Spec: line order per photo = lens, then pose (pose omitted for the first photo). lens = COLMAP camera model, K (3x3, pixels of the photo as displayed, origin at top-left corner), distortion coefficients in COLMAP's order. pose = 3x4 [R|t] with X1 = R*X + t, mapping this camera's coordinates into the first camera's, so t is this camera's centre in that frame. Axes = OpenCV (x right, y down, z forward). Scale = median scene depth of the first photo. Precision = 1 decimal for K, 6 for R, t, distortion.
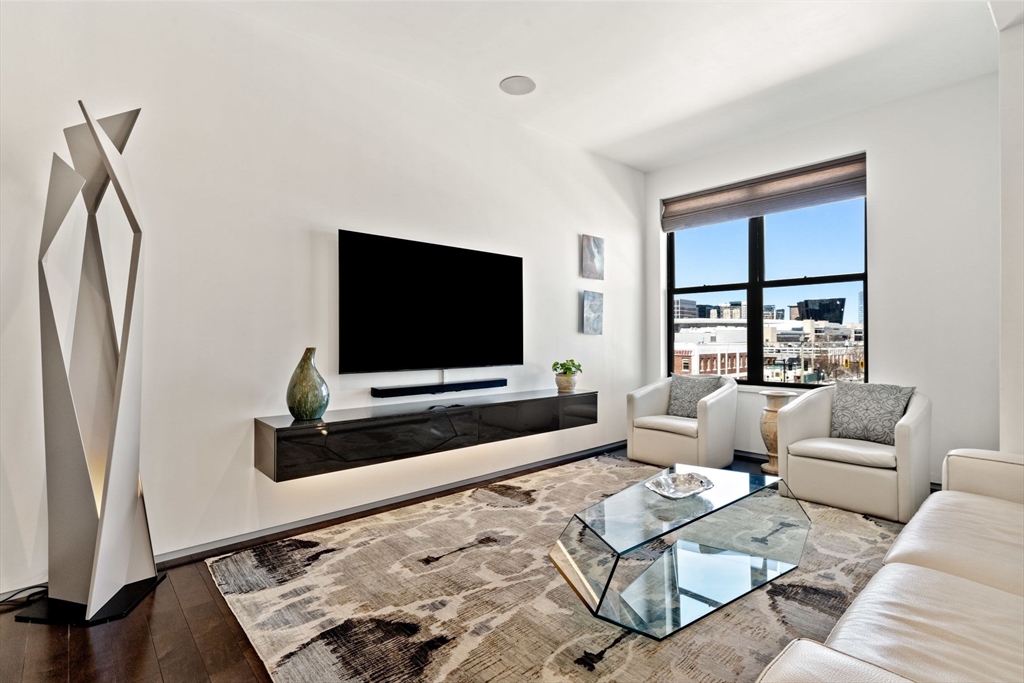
lens RADIAL K [[490.7, 0, 513.6], [0, 490.7, 336.1], [0, 0, 1]] dist [0.001096, -0.000074]
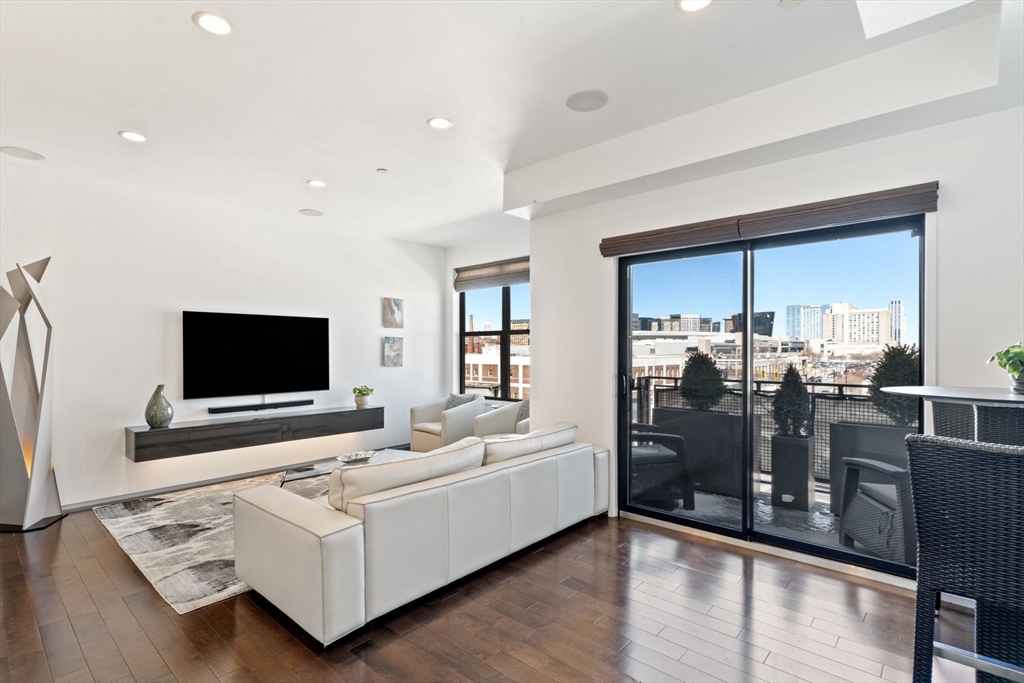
lens RADIAL K [[495.1, 0, 509.3], [0, 495.1, 351.3], [0, 0, 1]] dist [0.000032, -0.000517]
pose [[0.995222, -0.004955, 0.097512, 0.498188], [0.004429, 0.999975, 0.005601, -0.077848], [-0.097537, -0.005143, 0.995219, -0.657069]]
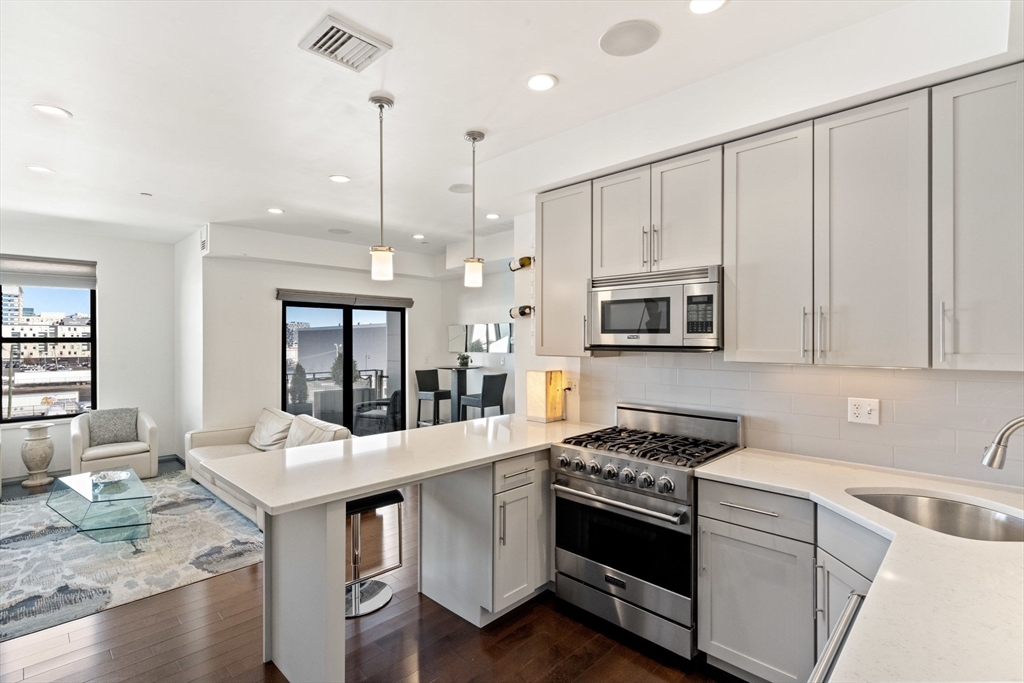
lens RADIAL K [[484.6, 0, 506.8], [0, 484.6, 339.8], [0, 0, 1]] dist [-0.001770, -0.000481]
pose [[-0.053038, 0.002935, 0.998588, -1.046205], [0.002642, 0.999993, -0.002799, -0.137785], [-0.998589, 0.002490, -0.053045, -0.266452]]
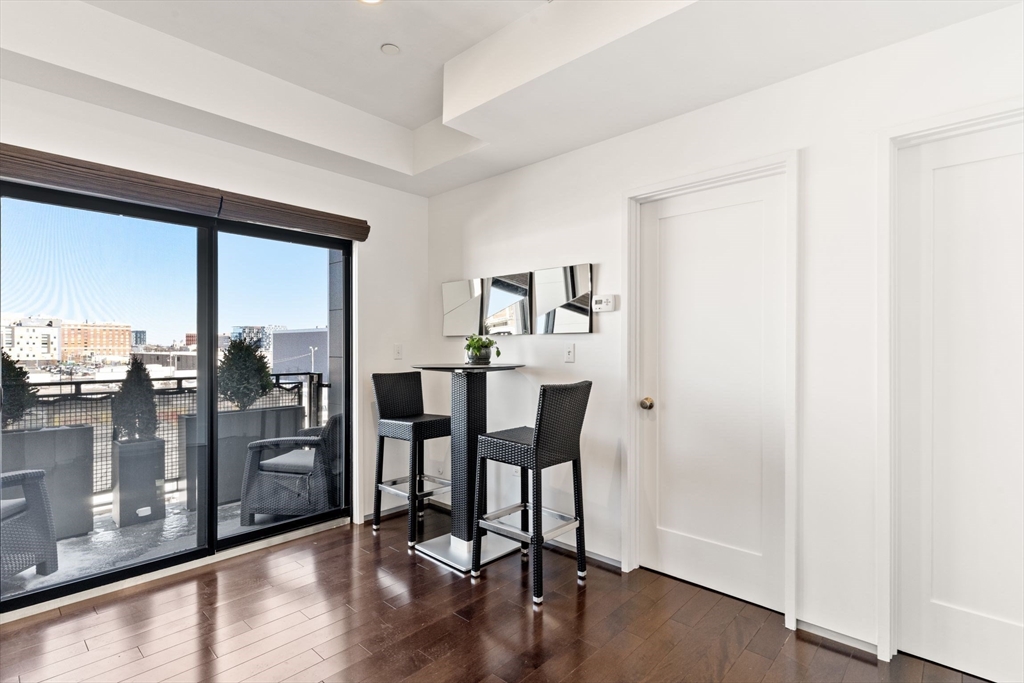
lens RADIAL K [[491.9, 0, 498.3], [0, 491.9, 339.2], [0, 0, 1]] dist [0.001887, 0.000298]
pose [[-0.071996, 0.012765, 0.997323, 0.147115], [-0.001127, 0.999916, -0.012879, -0.063847], [-0.997404, -0.002051, -0.071975, -0.155396]]
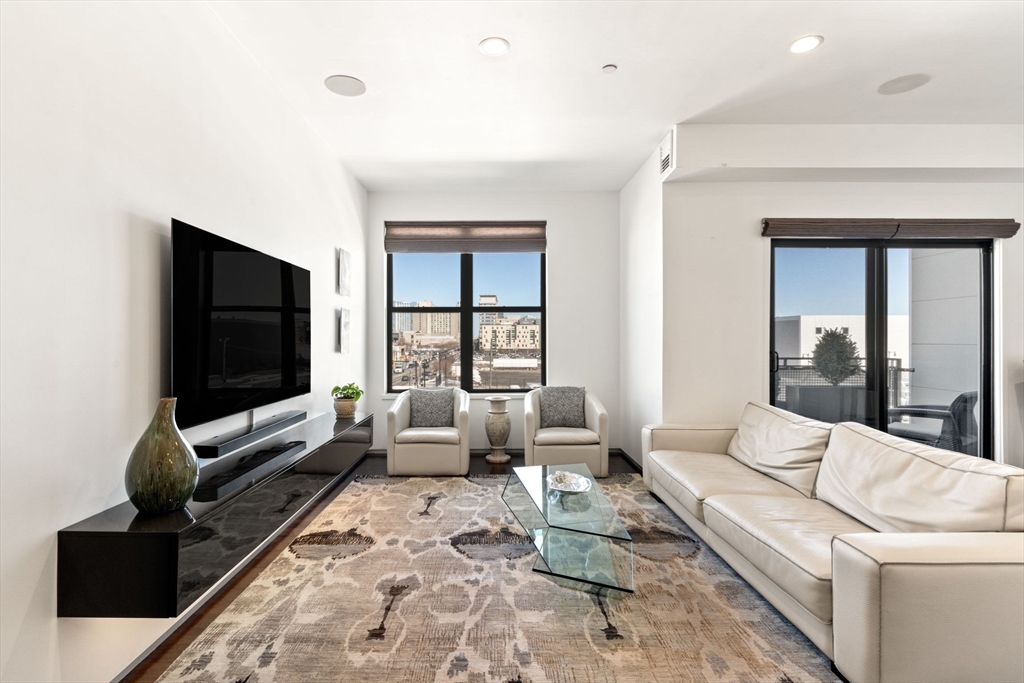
lens RADIAL K [[491.9, 0, 498.3], [0, 491.9, 339.2], [0, 0, 1]] dist [0.001887, 0.000298]
pose [[0.668371, -0.001559, 0.743827, -0.488517], [-0.000608, 0.999996, 0.002643, -0.047812], [-0.743828, -0.002219, 0.668367, 0.188193]]
